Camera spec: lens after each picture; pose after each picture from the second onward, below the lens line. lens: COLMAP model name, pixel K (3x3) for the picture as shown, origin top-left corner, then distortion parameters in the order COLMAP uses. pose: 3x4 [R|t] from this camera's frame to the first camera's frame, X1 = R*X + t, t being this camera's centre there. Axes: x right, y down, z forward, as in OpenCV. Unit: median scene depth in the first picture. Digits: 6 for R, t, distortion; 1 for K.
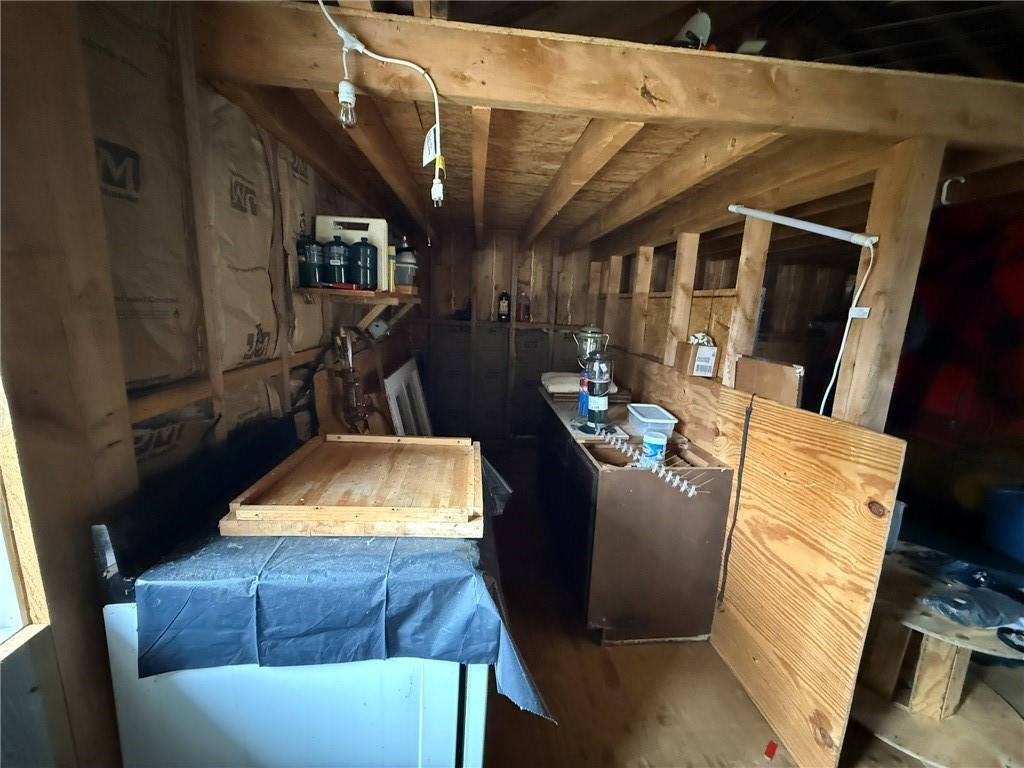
lens RADIAL K [[407.6, 0, 512.0], [0, 407.6, 384.0], [0, 0, 1]] dist [-0.003322, 0.000944]
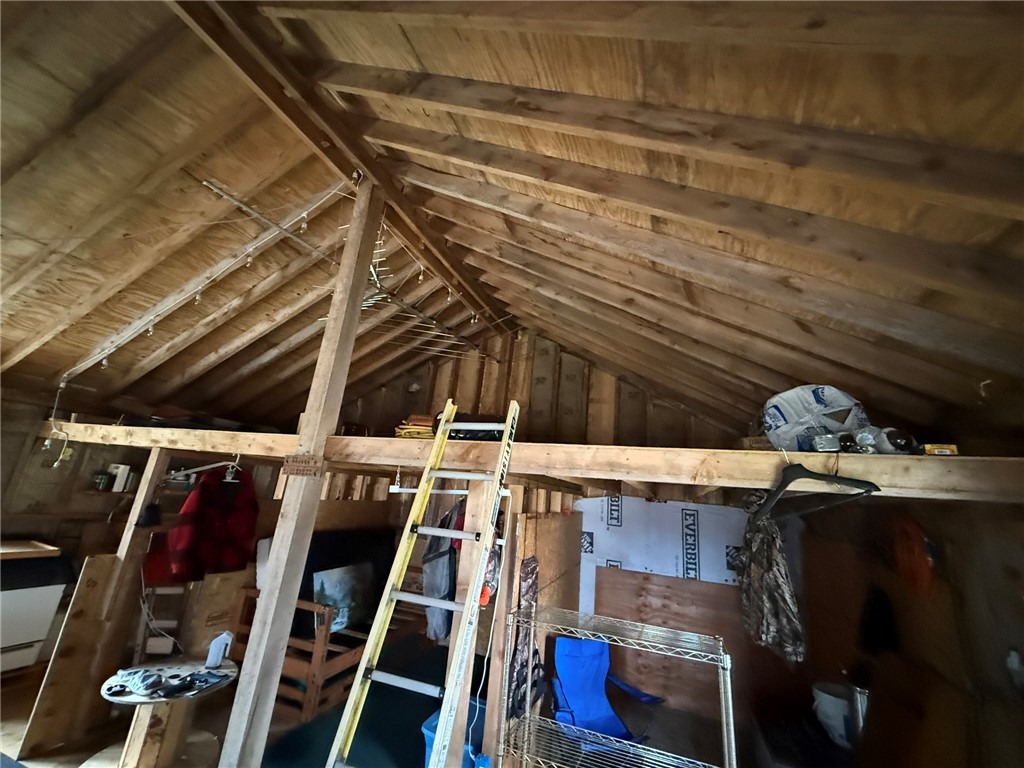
lens RADIAL K [[407.6, 0, 512.0], [0, 407.6, 384.0], [0, 0, 1]] dist [-0.003322, 0.000944]
pose [[0.909395, -0.067604, -0.410403, 5.511929], [-0.132207, 0.888550, -0.439319, -0.063707], [0.394363, 0.453772, 0.799105, -0.676700]]
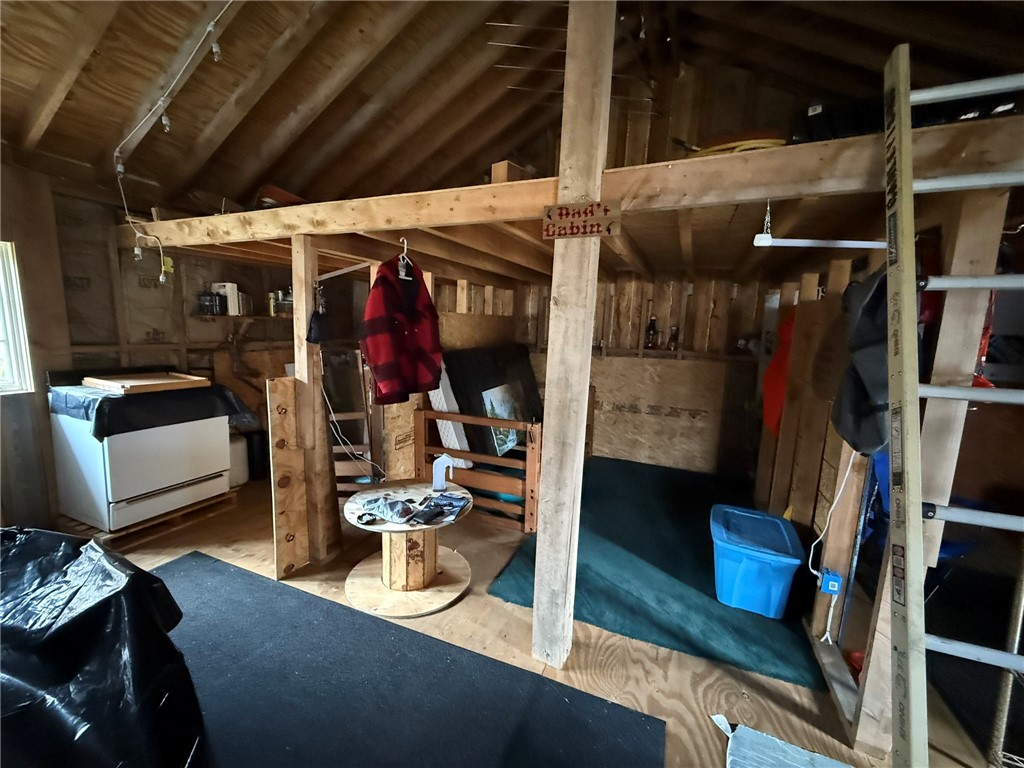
lens RADIAL K [[407.6, 0, 512.0], [0, 407.6, 384.0], [0, 0, 1]] dist [-0.003322, 0.000944]
pose [[0.885162, 0.053469, -0.462200, 3.573599], [-0.084051, 0.995408, -0.045815, 0.189161], [0.457628, 0.079402, 0.885591, -0.345707]]
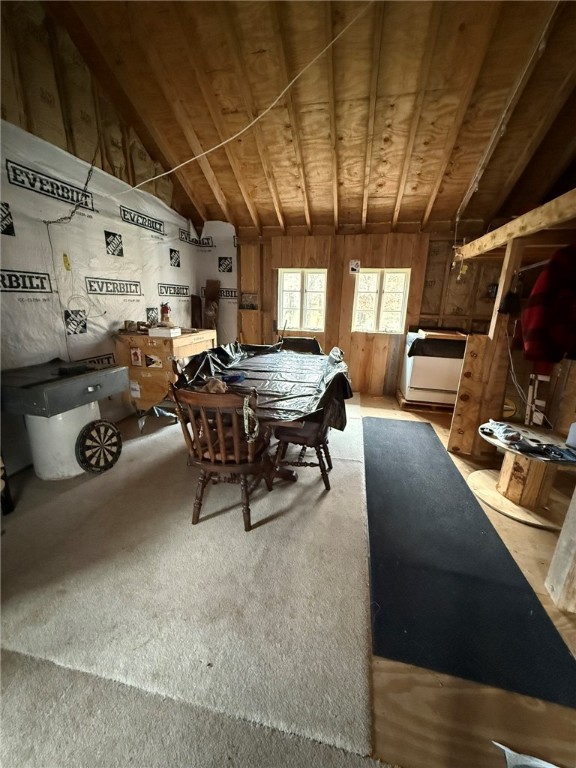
lens RADIAL K [[305.7, 0, 288.0], [0, 305.7, 384.0], [0, 0, 1]] dist [-0.003322, 0.000944]
pose [[-0.301842, 0.210022, -0.929937, 4.688817], [-0.212309, 0.936130, 0.280332, 0.164843], [0.929417, 0.282050, -0.237974, 0.325280]]
